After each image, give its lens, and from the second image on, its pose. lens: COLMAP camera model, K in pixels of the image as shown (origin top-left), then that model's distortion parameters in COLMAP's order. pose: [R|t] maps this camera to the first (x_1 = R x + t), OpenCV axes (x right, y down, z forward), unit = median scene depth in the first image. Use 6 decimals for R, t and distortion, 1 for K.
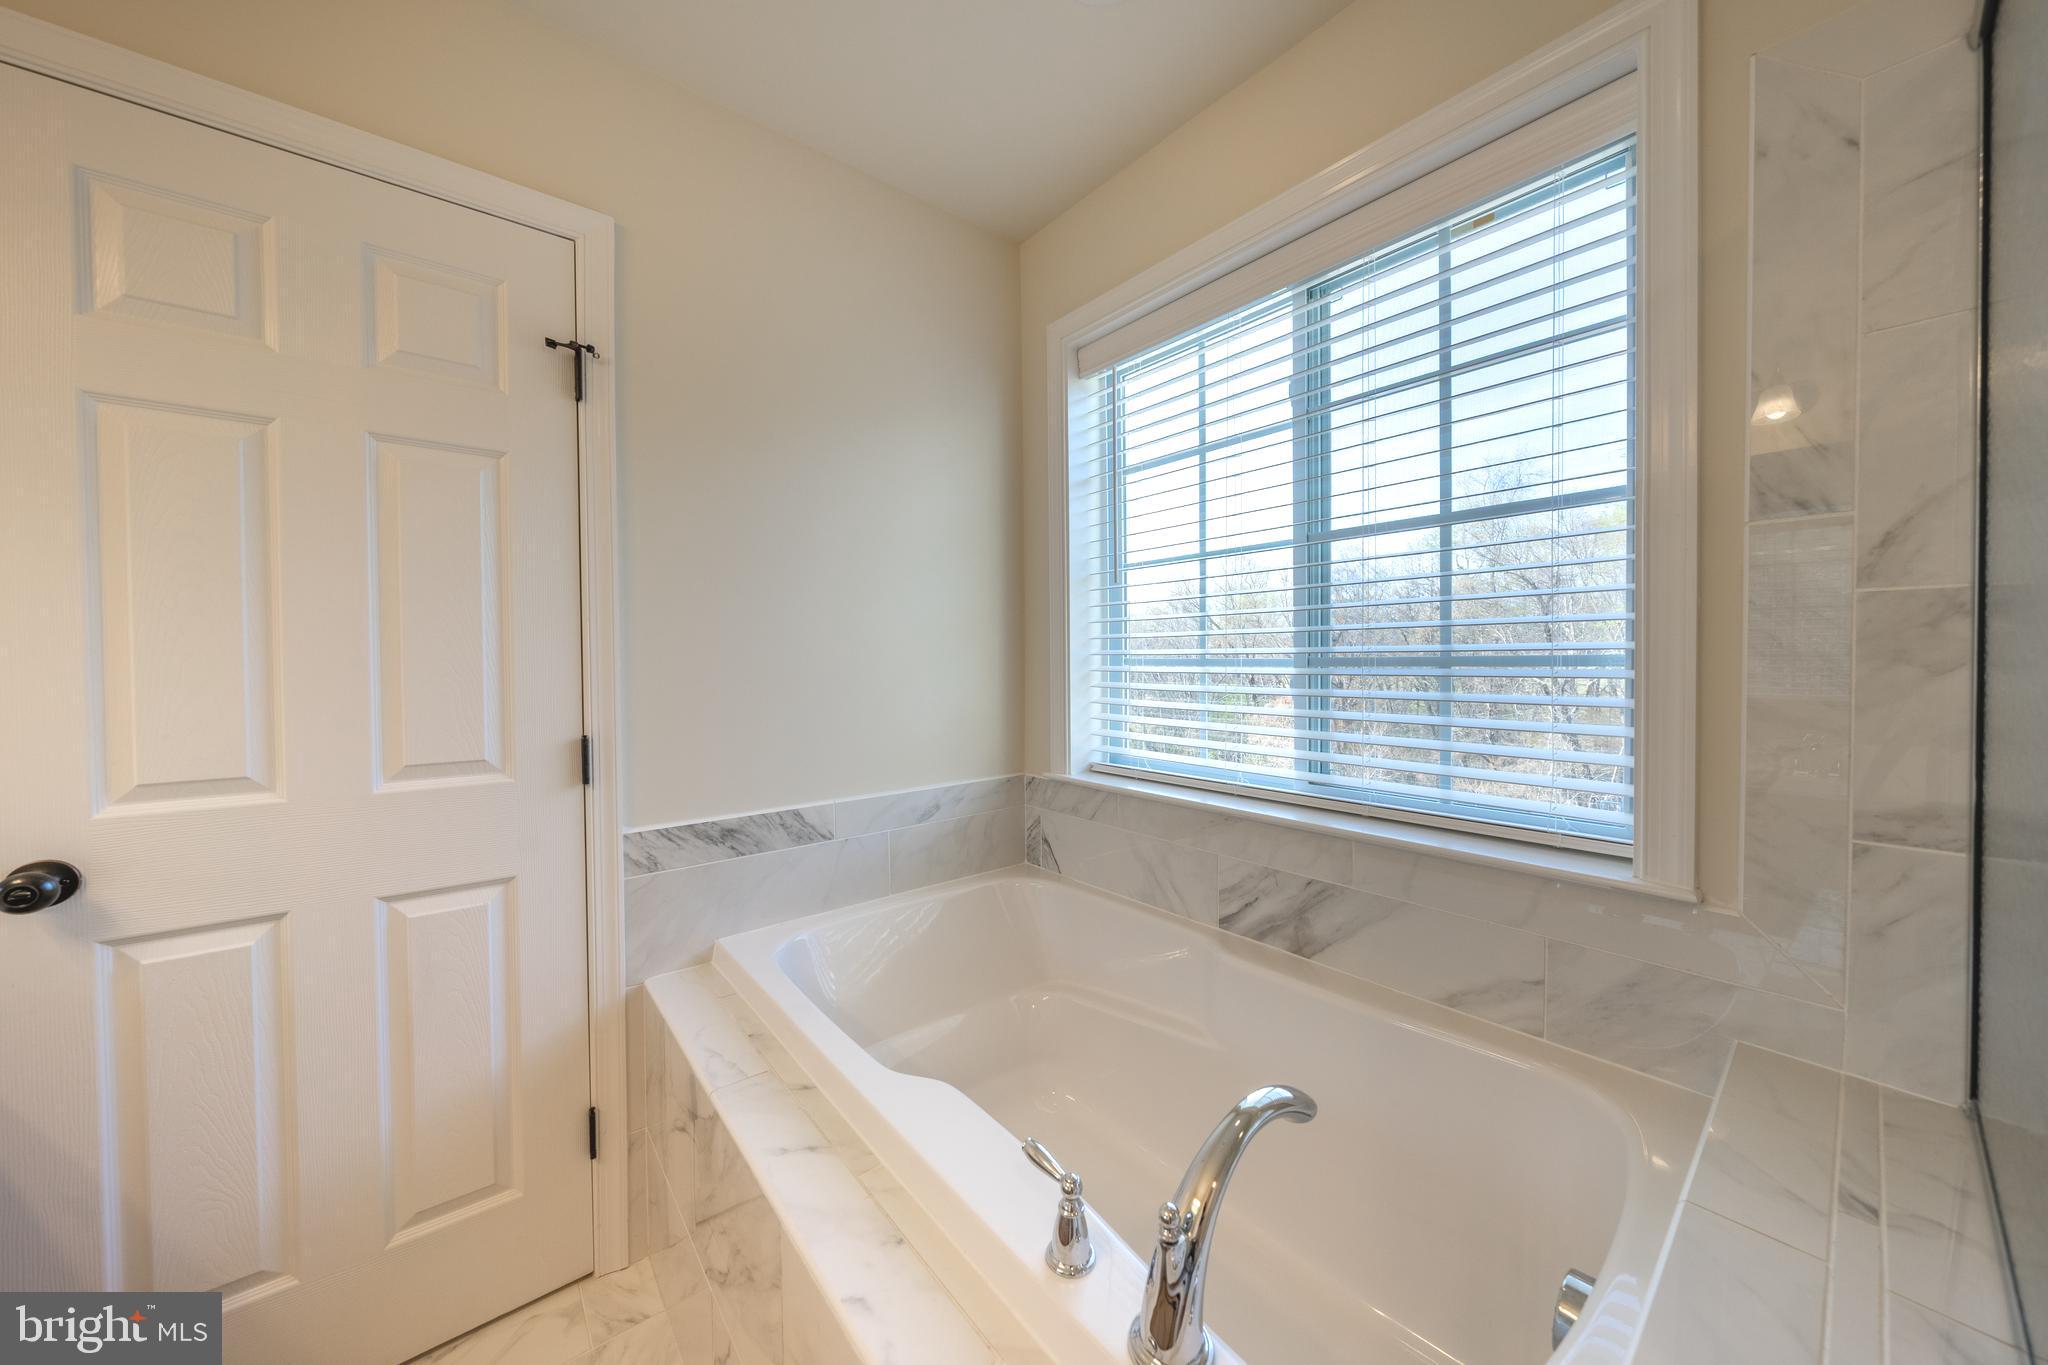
lens RADIAL K [[699.2, 0, 1023.0], [0, 699.2, 665.5], [0, 0, 1]] dist [-0.002987, -0.000062]
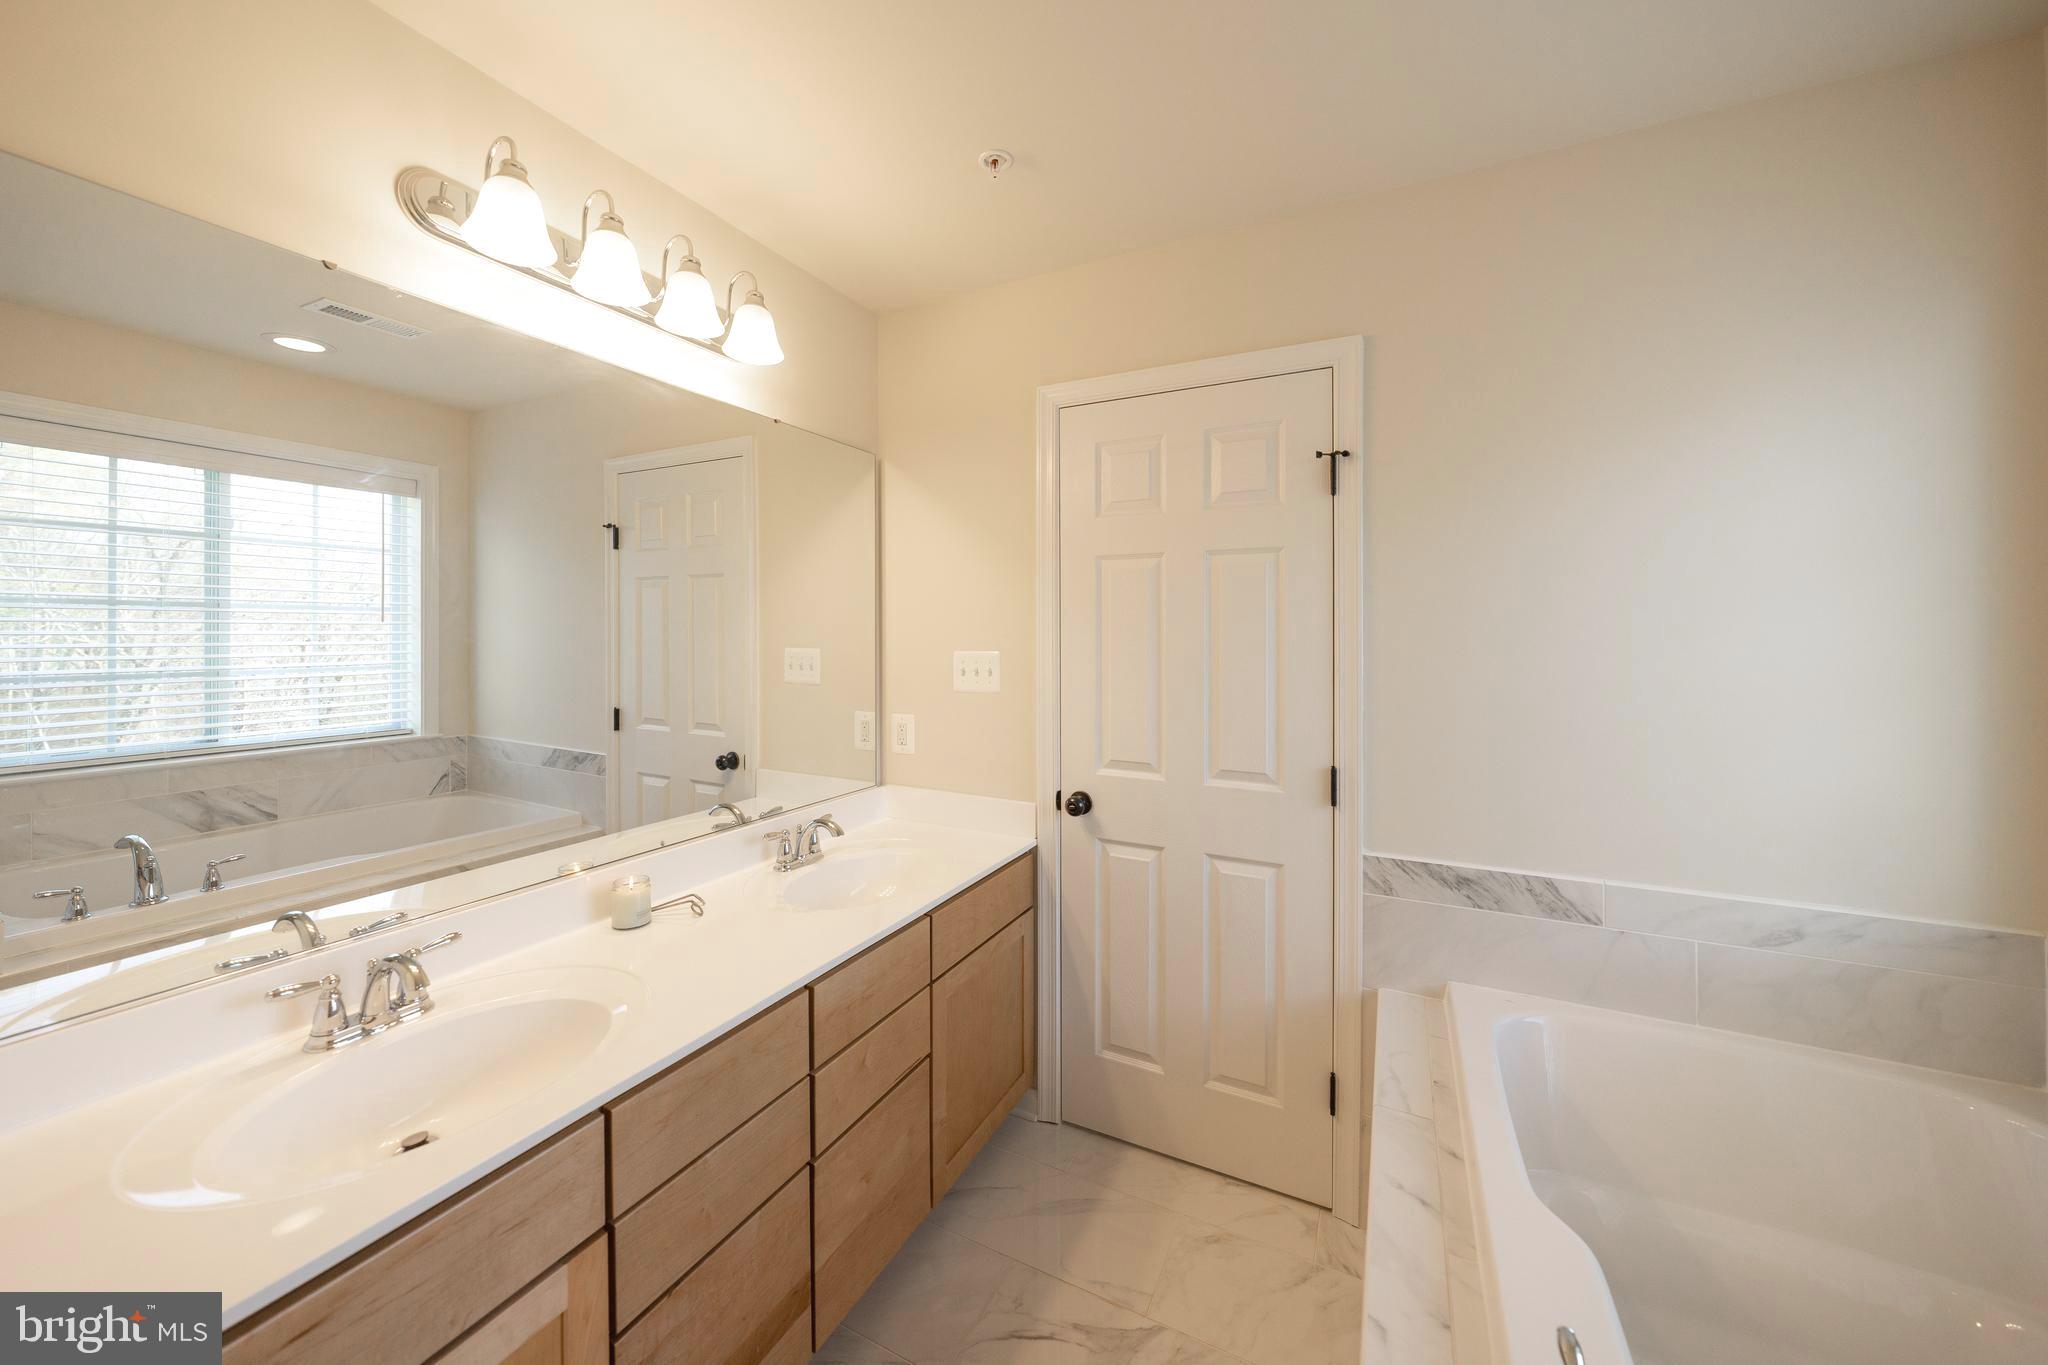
lens RADIAL K [[744.8, 0, 1021.3], [0, 744.8, 633.2], [0, 0, 1]] dist [-0.002067, -0.000214]
pose [[0.411170, 0.012524, -0.911473, 0.333330], [-0.021157, 0.999767, 0.004193, -0.126169], [0.911313, 0.017560, 0.411340, -0.039643]]
